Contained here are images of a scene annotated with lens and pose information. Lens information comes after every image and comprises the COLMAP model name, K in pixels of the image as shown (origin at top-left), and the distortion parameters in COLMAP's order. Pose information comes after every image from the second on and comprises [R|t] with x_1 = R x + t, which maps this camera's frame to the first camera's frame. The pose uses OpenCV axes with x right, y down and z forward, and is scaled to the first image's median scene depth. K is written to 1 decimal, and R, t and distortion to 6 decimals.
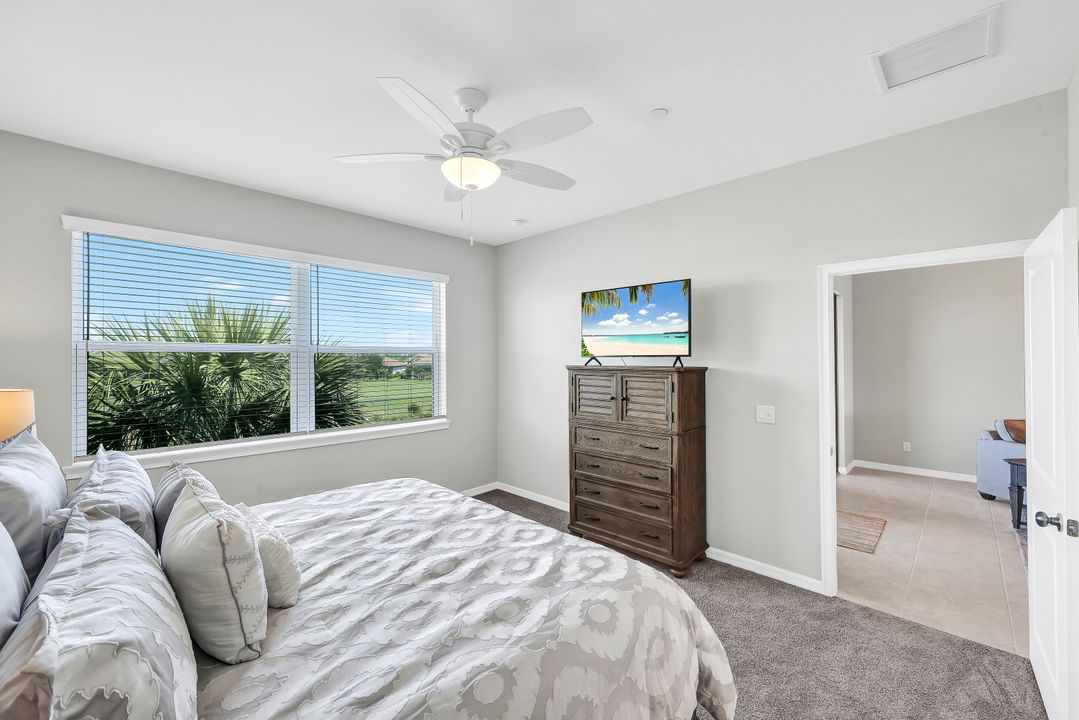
lens RADIAL K [[441.2, 0, 540.3], [0, 441.2, 357.8], [0, 0, 1]] dist [0.003326, 0.000226]
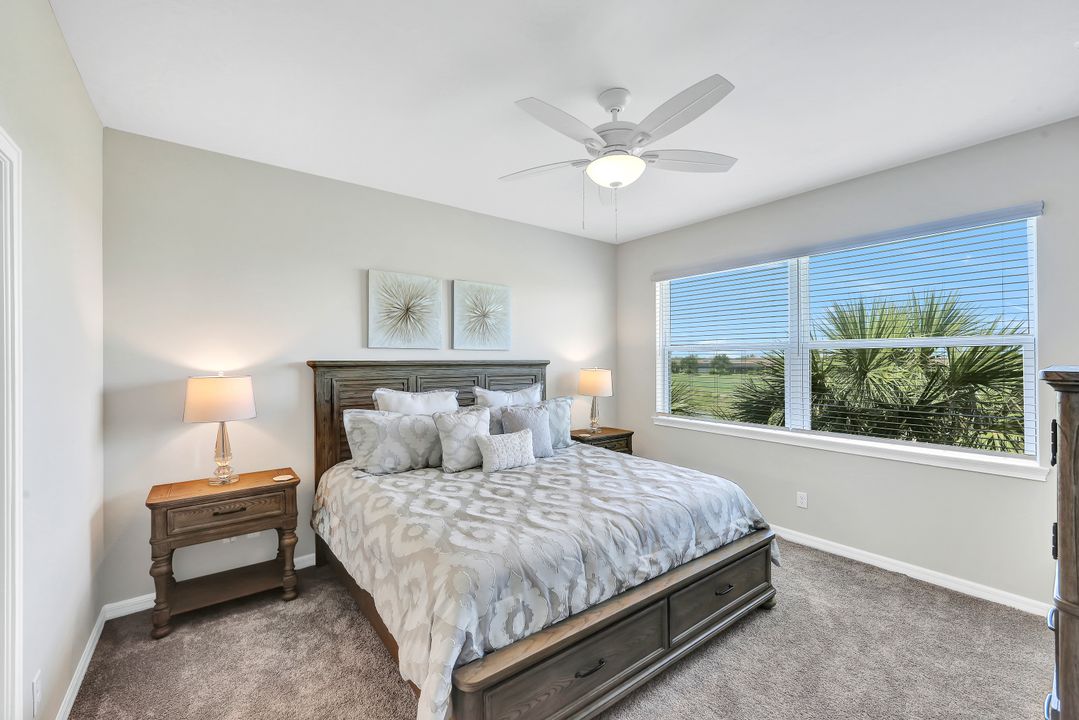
lens RADIAL K [[441.2, 0, 539.9], [0, 441.2, 360.8], [0, 0, 1]] dist [0.003326, 0.000226]
pose [[-0.160451, 0.003580, -0.987037, 1.053976], [0.007087, 0.999972, 0.002475, 0.020220], [0.987018, -0.006598, -0.160472, 1.163237]]
